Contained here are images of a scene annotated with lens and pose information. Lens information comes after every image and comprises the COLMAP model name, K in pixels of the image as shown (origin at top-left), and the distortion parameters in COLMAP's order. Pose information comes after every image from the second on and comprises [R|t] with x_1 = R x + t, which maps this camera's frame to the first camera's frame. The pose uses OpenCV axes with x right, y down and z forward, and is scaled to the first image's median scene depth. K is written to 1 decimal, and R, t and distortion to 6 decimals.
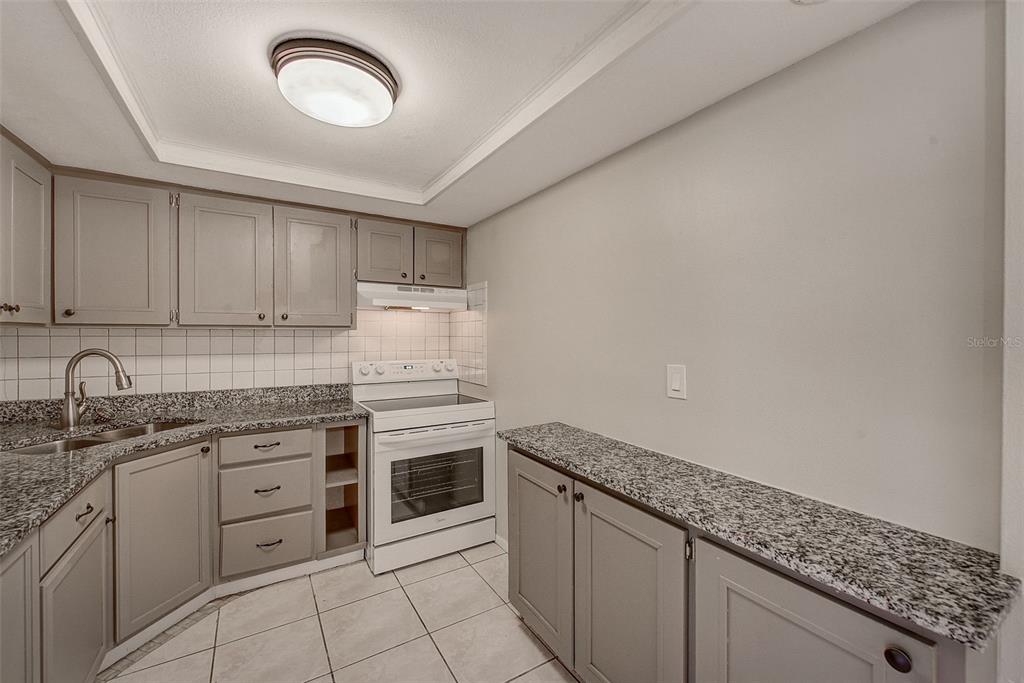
lens RADIAL K [[406.0, 0, 498.2], [0, 406.0, 334.4], [0, 0, 1]] dist [0.006988, 0.000561]
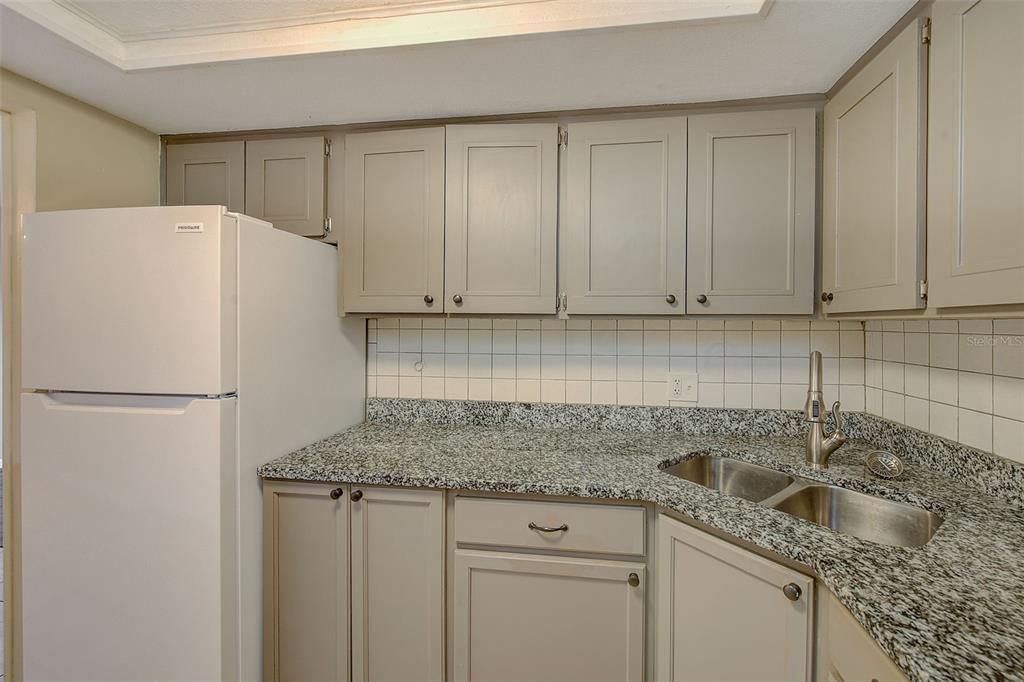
lens RADIAL K [[406.0, 0, 506.7], [0, 406.0, 329.6], [0, 0, 1]] dist [0.006988, 0.000561]
pose [[-0.612928, 0.004273, -0.790127, -0.161506], [-0.005740, 0.999935, 0.009860, -0.002382], [0.790118, 0.010578, -0.612864, 0.903572]]
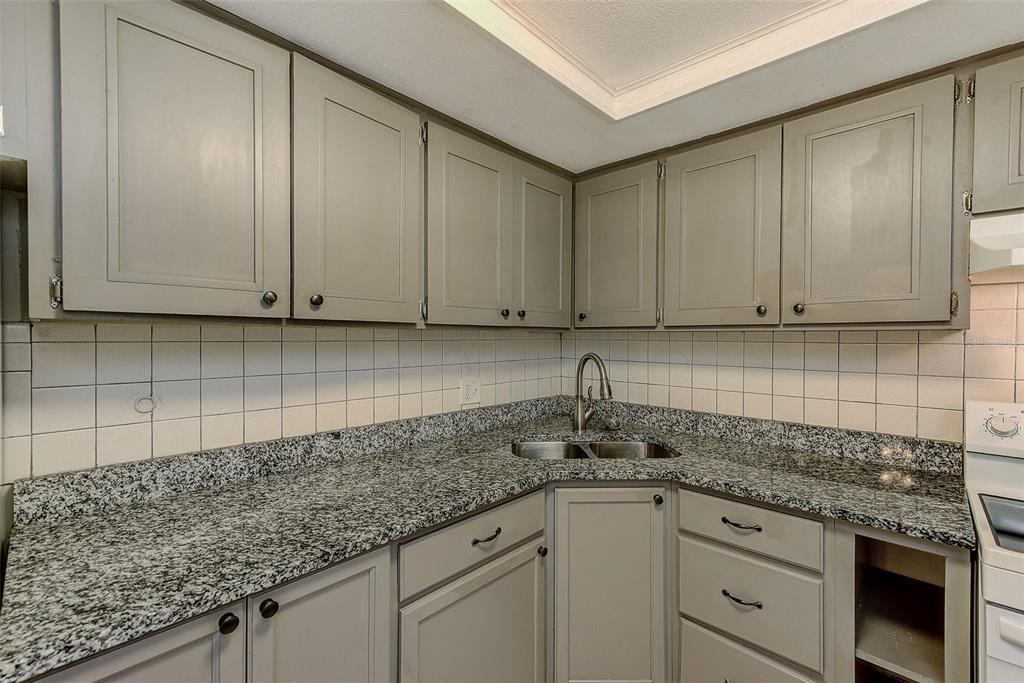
lens RADIAL K [[448.6, 0, 524.6], [0, 448.6, 340.3], [0, 0, 1]] dist [0.010978, -0.000715]
pose [[0.305364, 0.009441, -0.952189, -0.036223], [-0.004421, 0.999954, 0.008497, -0.002179], [0.952225, 0.001616, 0.305392, 0.479950]]
